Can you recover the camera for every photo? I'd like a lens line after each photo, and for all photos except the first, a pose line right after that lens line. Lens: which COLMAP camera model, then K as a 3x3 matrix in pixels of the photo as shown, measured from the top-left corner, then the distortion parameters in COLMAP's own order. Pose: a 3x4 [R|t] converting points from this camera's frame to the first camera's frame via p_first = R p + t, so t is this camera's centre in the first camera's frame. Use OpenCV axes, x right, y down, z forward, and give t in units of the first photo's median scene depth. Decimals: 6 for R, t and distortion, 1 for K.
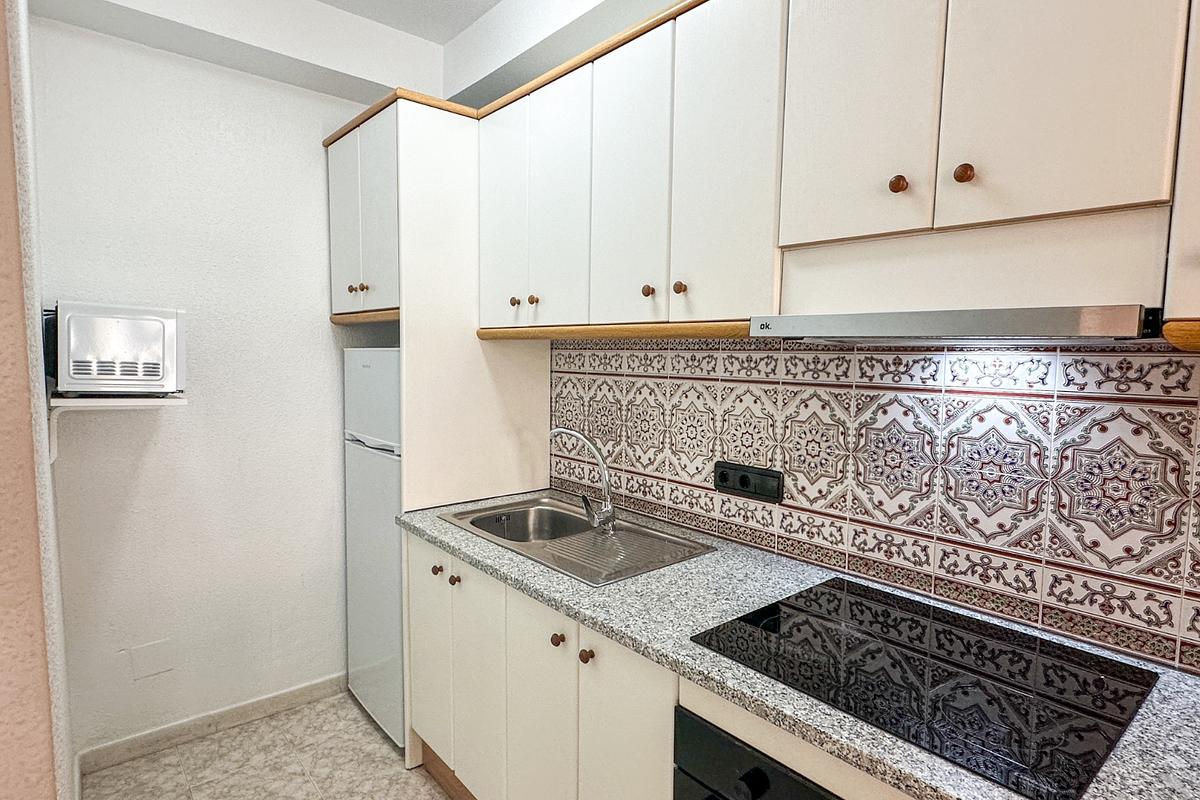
lens RADIAL K [[648.7, 0, 593.5], [0, 648.7, 404.8], [0, 0, 1]] dist [0.002400, 0.000727]
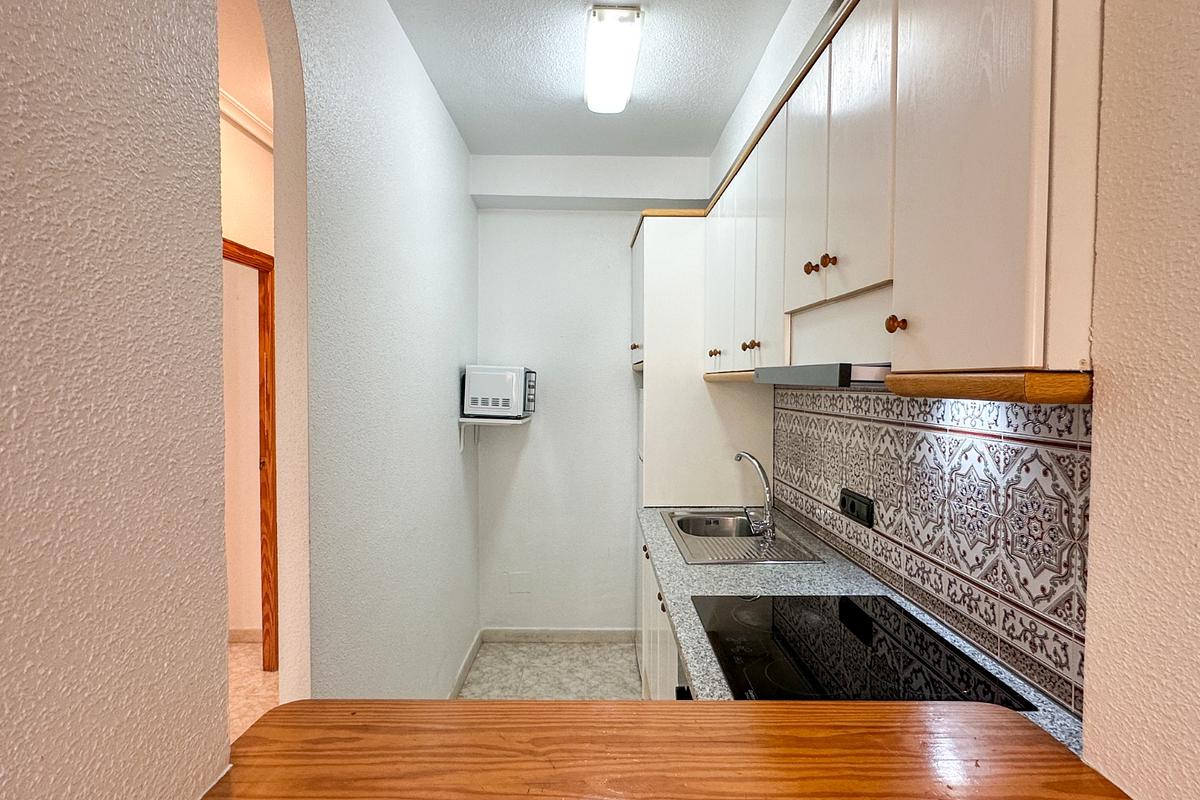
lens RADIAL K [[648.7, 0, 593.5], [0, 648.7, 404.8], [0, 0, 1]] dist [0.002400, 0.000727]
pose [[0.764100, 0.012841, -0.644970, 0.765442], [-0.047274, 0.998228, -0.036132, 0.003567], [0.643363, 0.058098, 0.763354, -0.204448]]
